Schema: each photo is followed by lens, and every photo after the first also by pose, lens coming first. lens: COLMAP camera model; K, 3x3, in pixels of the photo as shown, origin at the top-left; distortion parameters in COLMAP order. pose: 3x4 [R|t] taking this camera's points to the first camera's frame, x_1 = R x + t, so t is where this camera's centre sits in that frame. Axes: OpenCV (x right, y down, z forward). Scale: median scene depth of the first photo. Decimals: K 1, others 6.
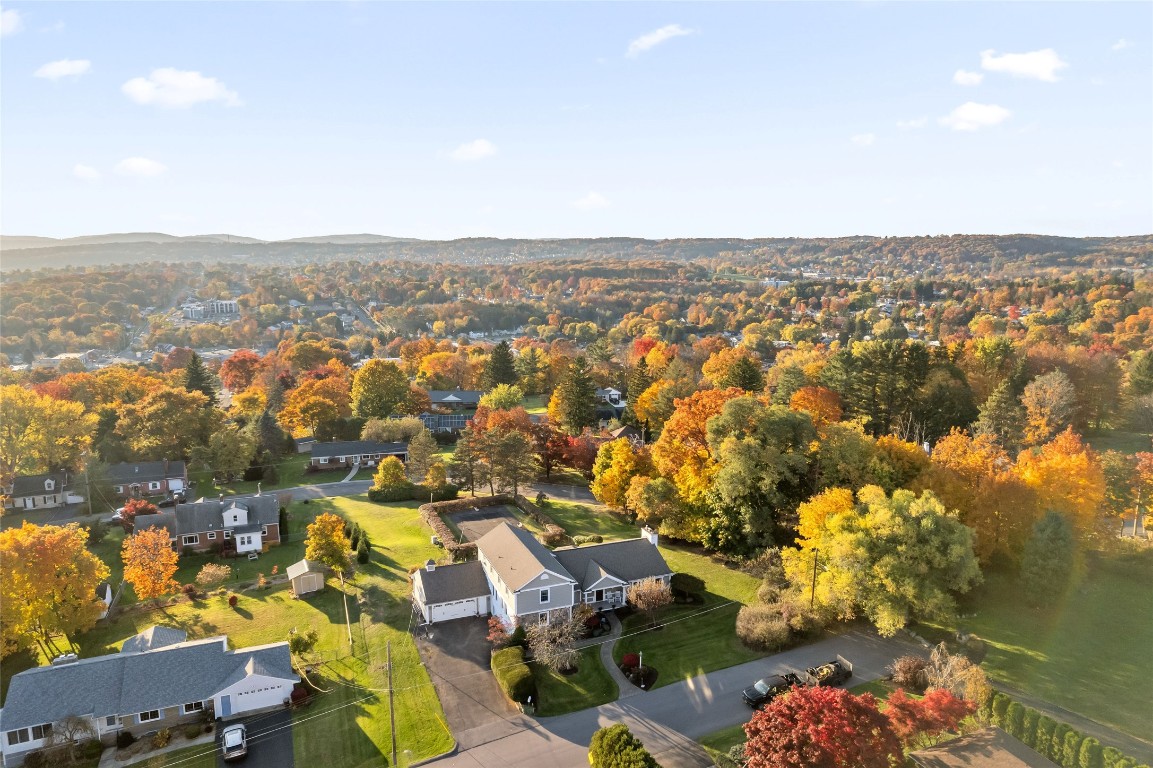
lens RADIAL K [[701.9, 0, 610.6], [0, 701.9, 412.8], [0, 0, 1]] dist [-0.068970, 0.052725]
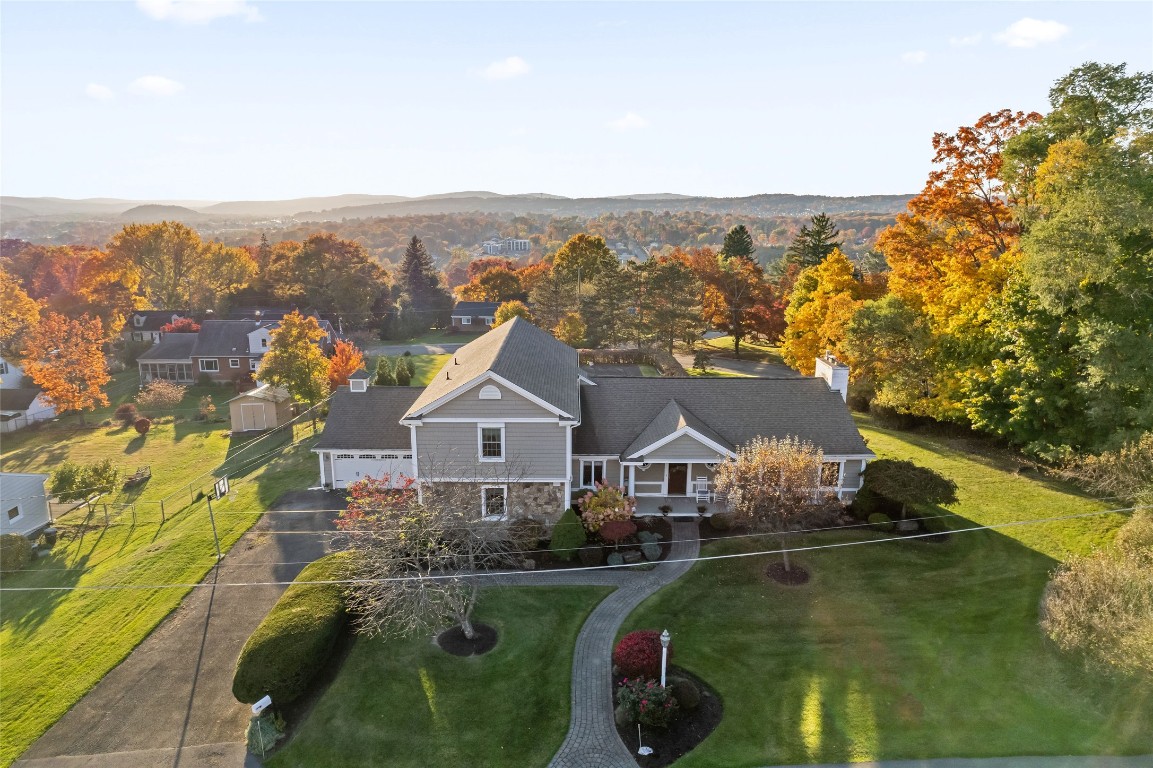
lens RADIAL K [[701.9, 0, 610.6], [0, 701.9, 412.8], [0, 0, 1]] dist [-0.068970, 0.052725]
pose [[0.921805, 0.087070, -0.377749, 0.091684], [-0.061072, 0.994899, 0.080290, 0.167599], [0.382813, -0.050942, 0.922420, 0.530628]]
